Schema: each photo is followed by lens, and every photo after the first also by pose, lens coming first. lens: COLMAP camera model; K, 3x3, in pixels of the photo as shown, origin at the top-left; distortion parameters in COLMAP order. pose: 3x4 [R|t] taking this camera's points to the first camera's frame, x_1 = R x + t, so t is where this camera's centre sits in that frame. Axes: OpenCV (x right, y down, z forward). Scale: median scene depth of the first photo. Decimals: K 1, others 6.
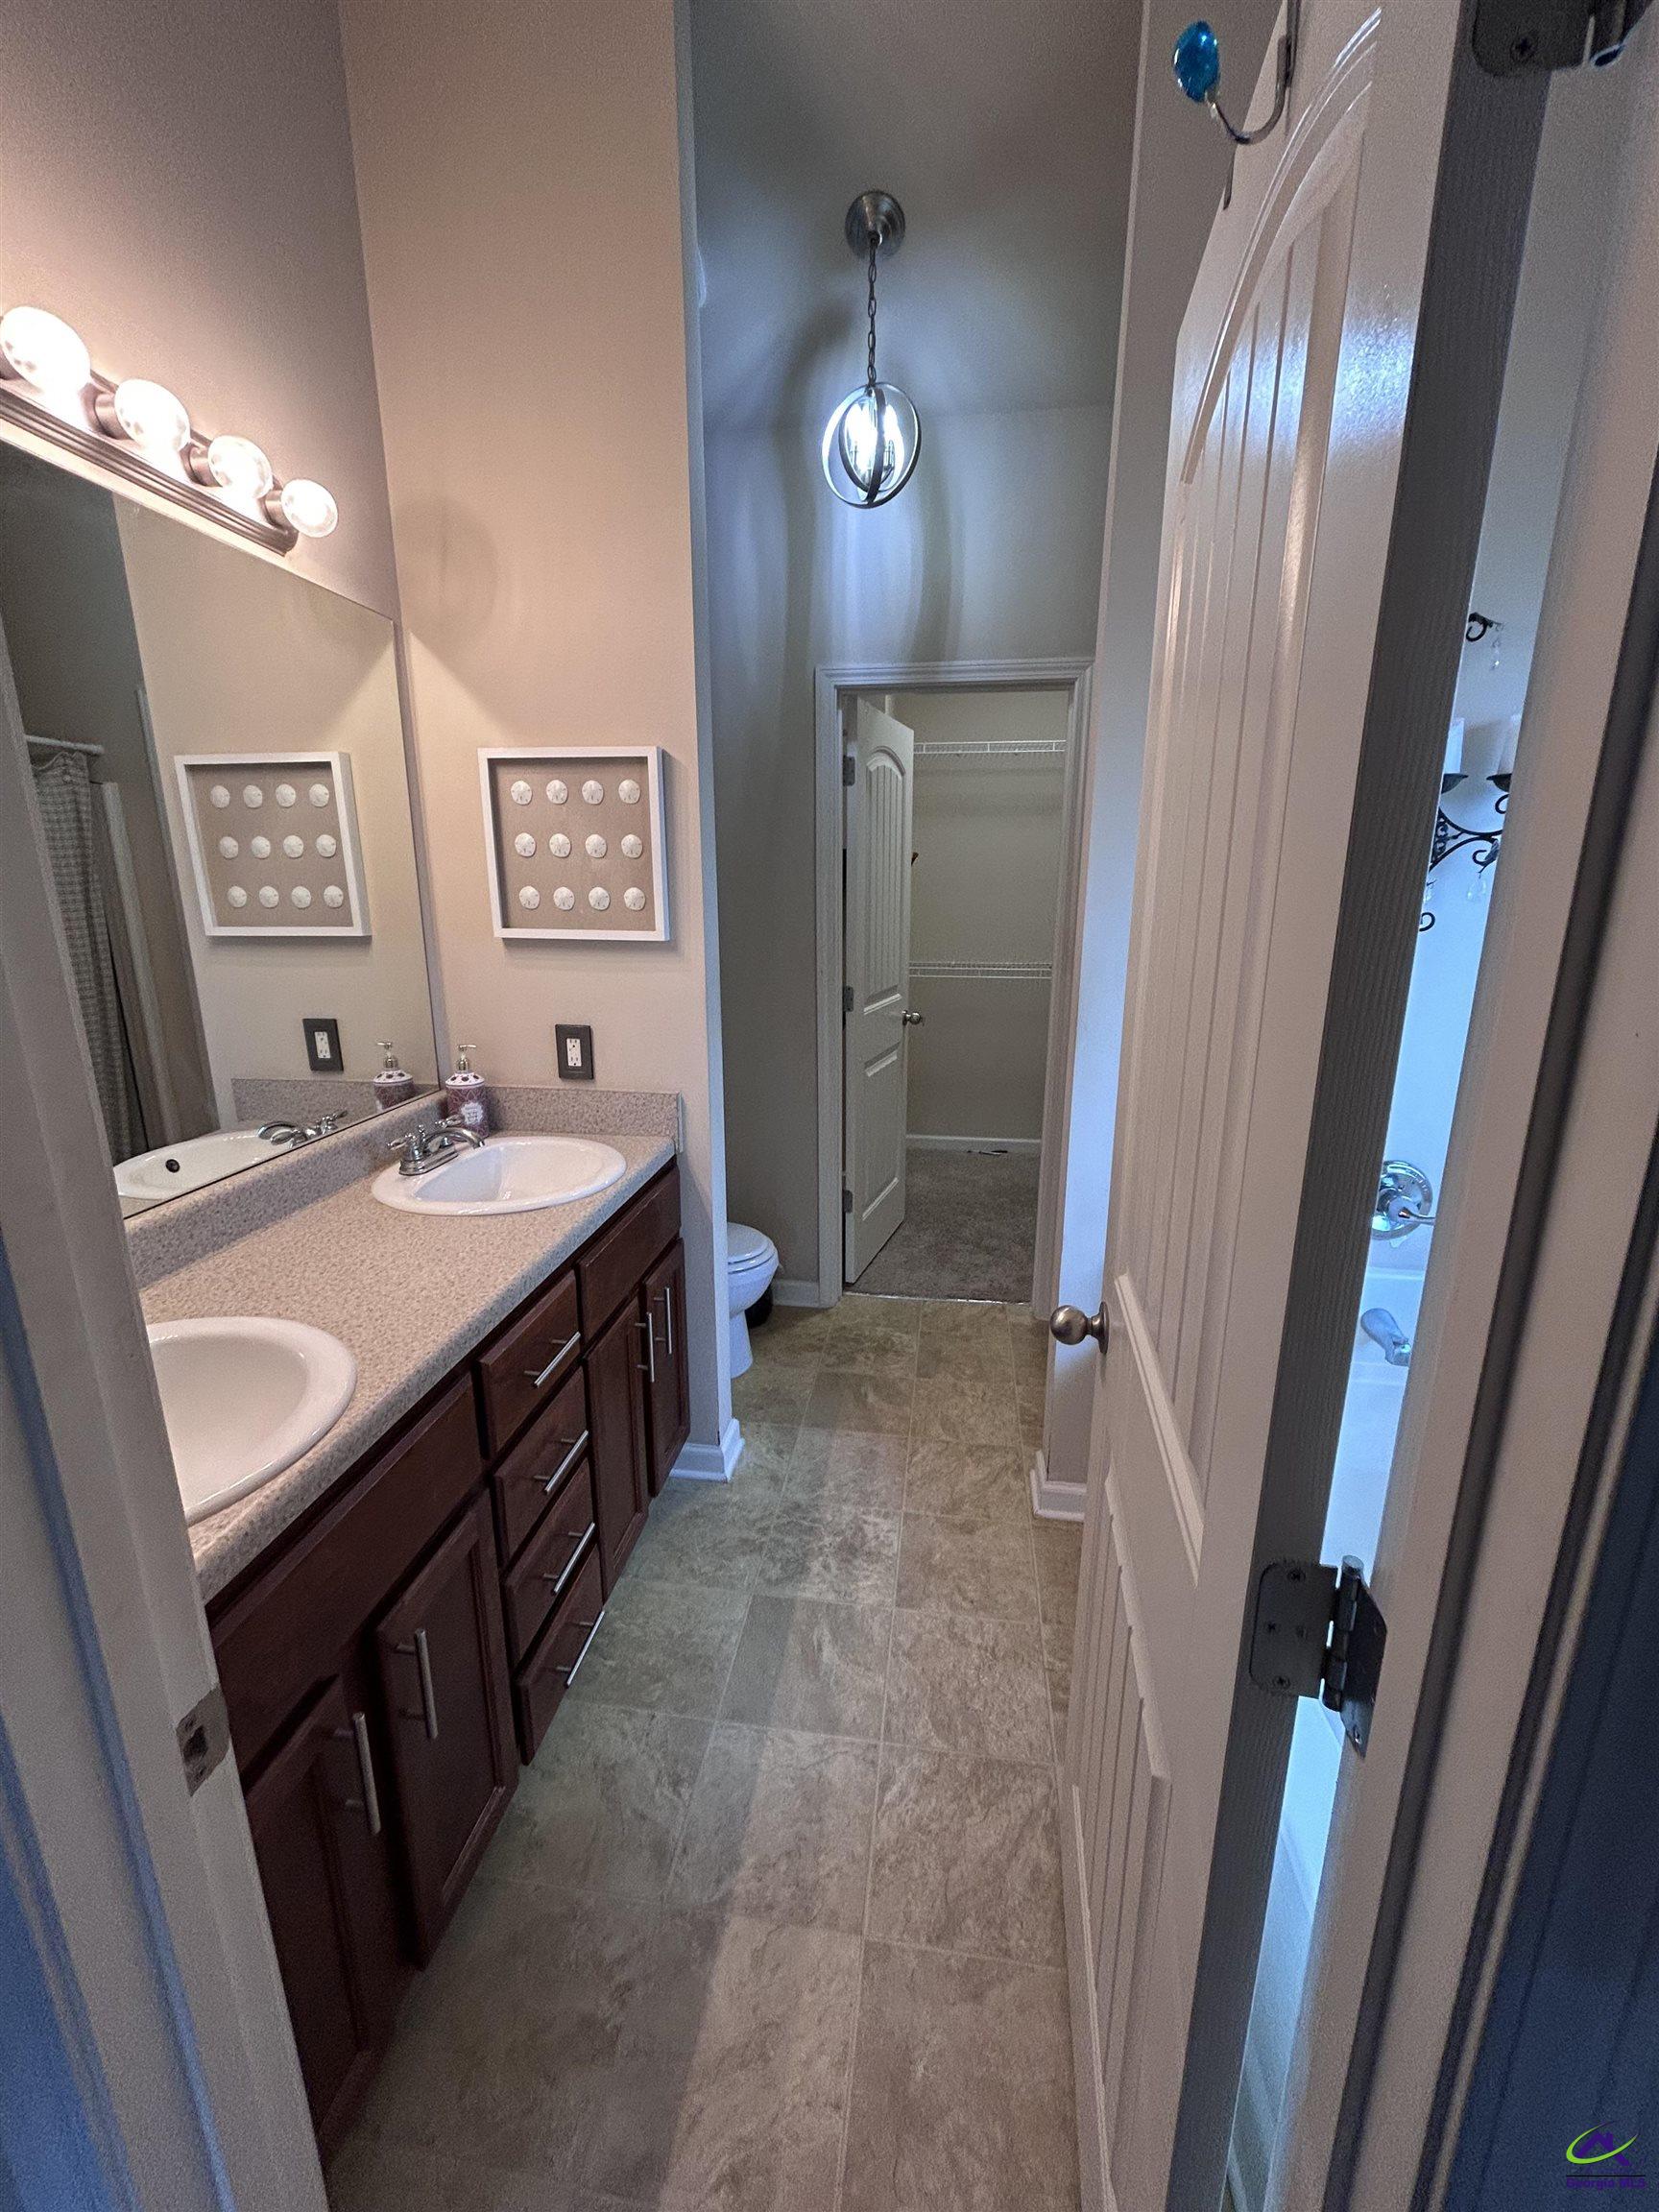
lens RADIAL K [[895.7, 0, 829.5], [0, 895.7, 1106.0], [0, 0, 1]] dist [-0.000401, 0.000026]
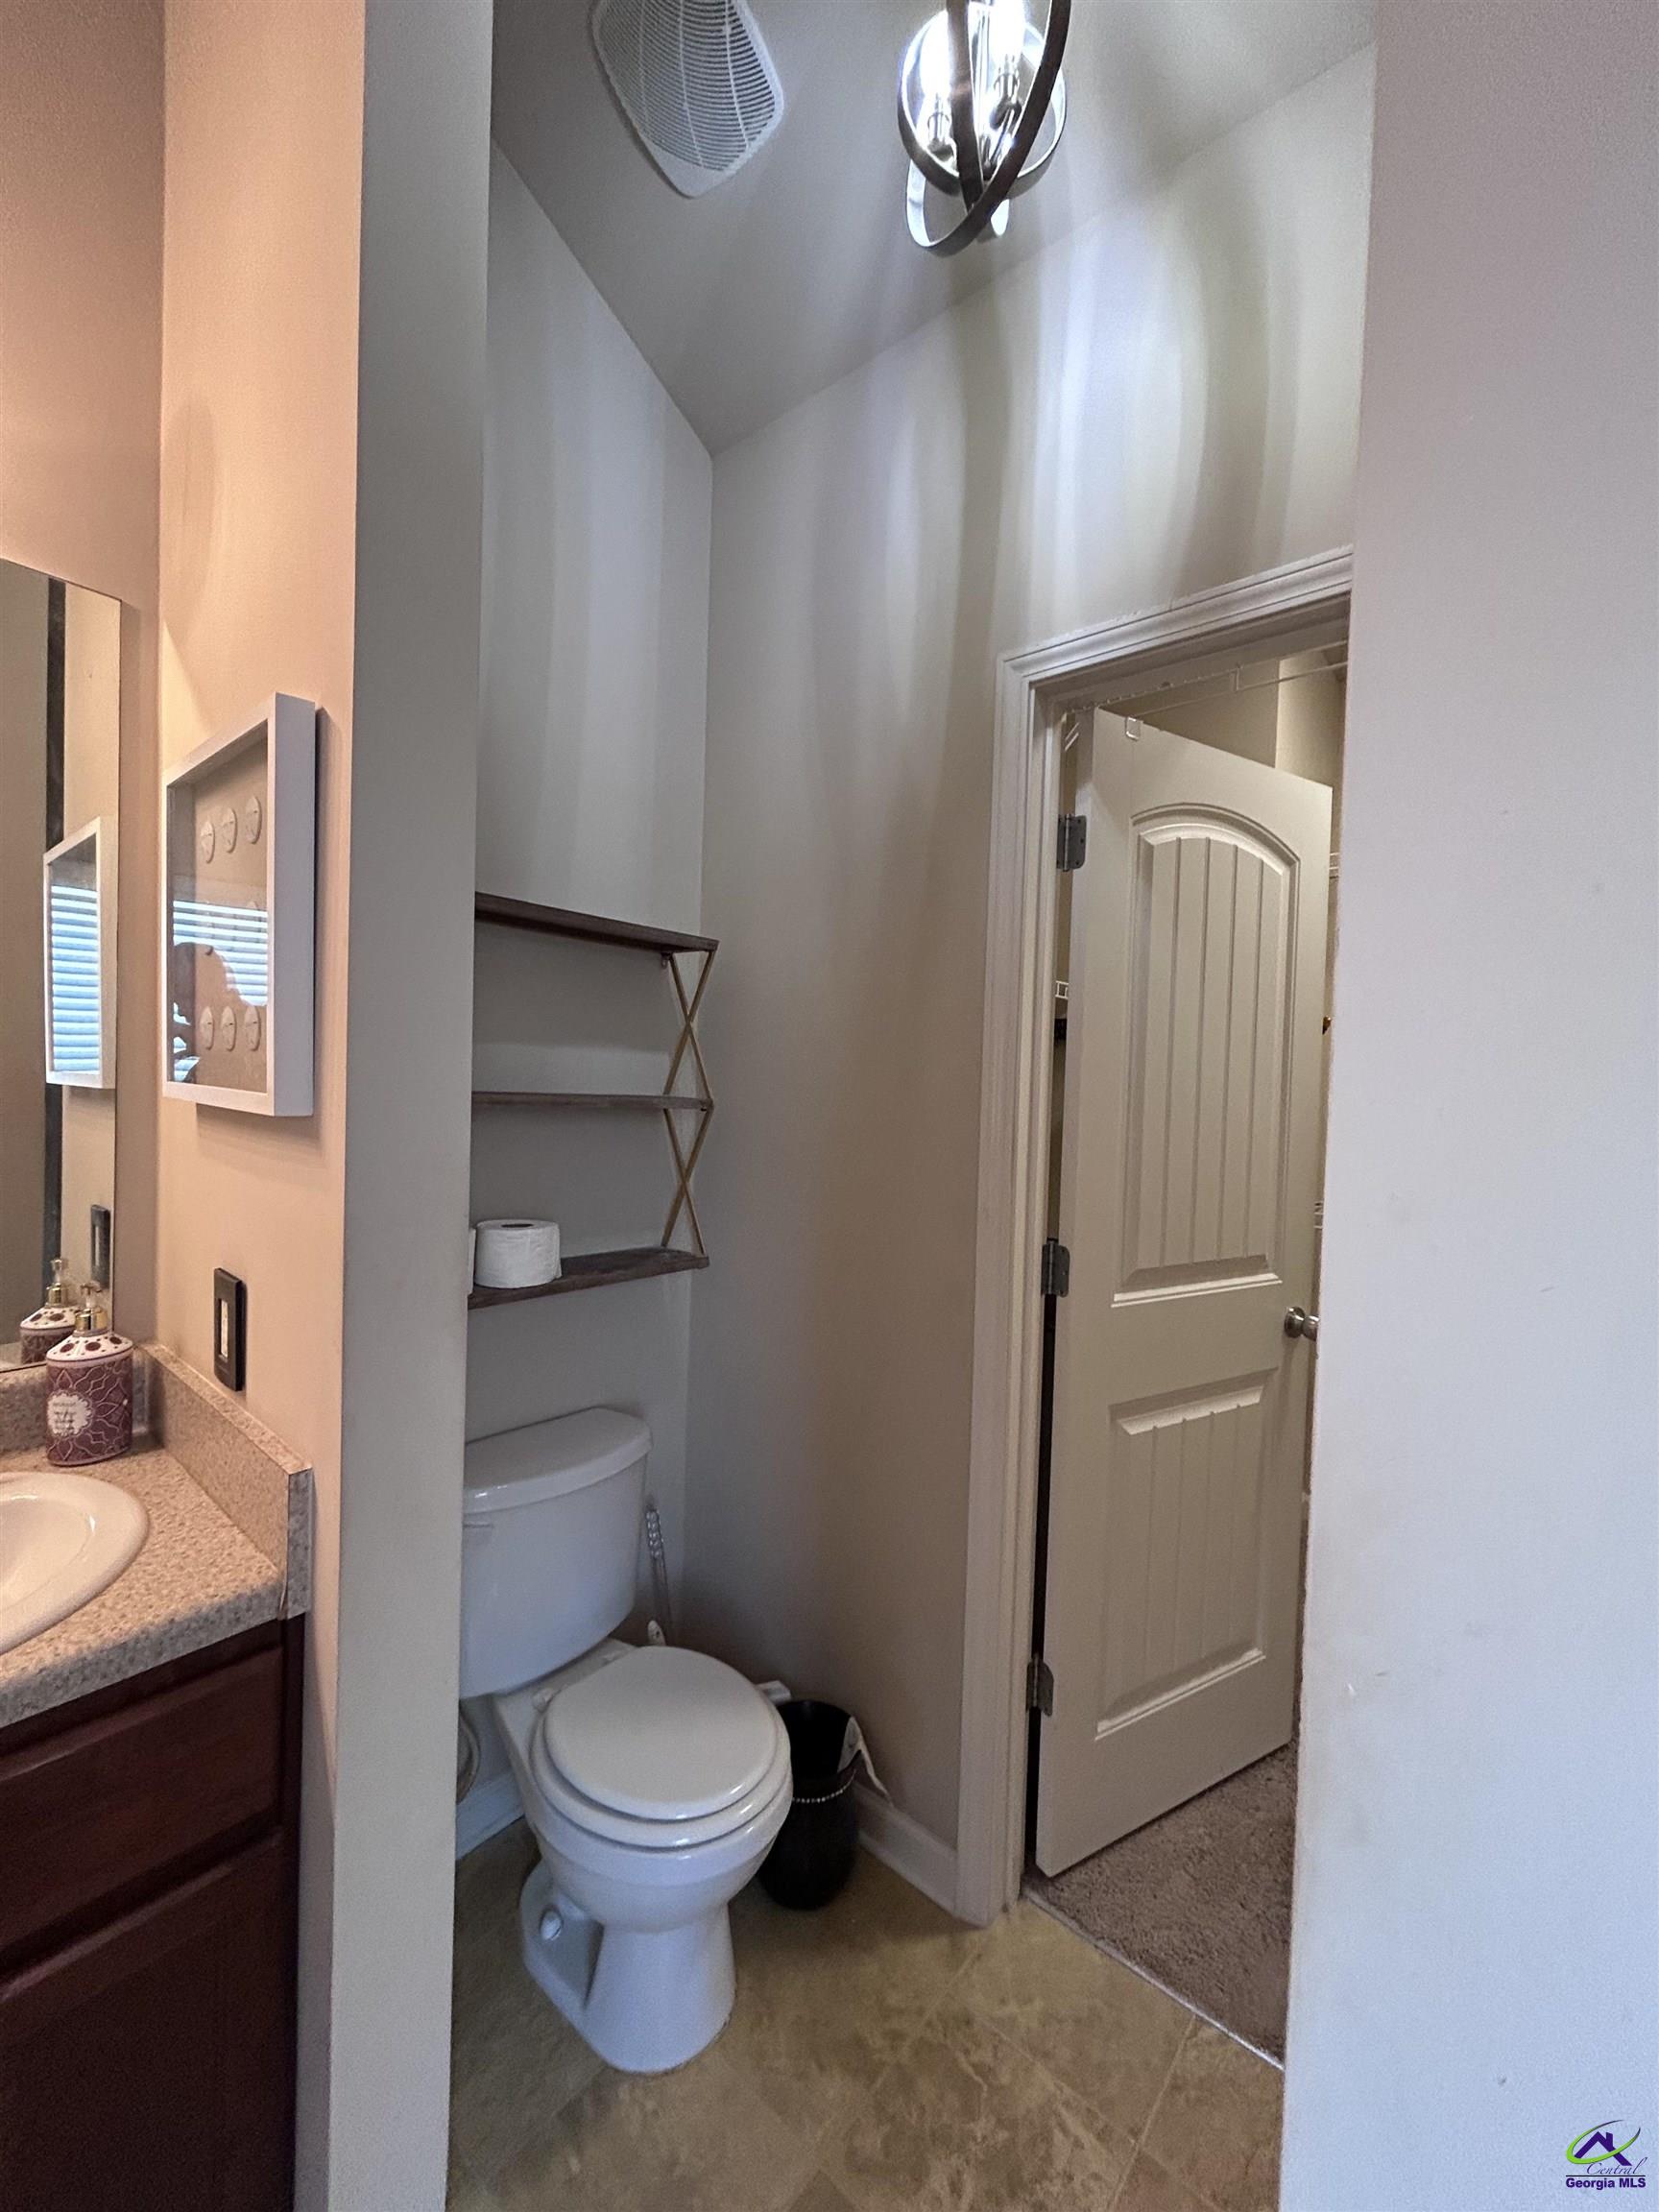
lens RADIAL K [[895.7, 0, 829.5], [0, 895.7, 1106.0], [0, 0, 1]] dist [-0.000401, 0.000026]
pose [[0.802819, 0.045946, -0.594450, 0.223781], [-0.170339, 0.973145, -0.154831, -0.119787], [0.571372, 0.225559, 0.789086, 0.544246]]
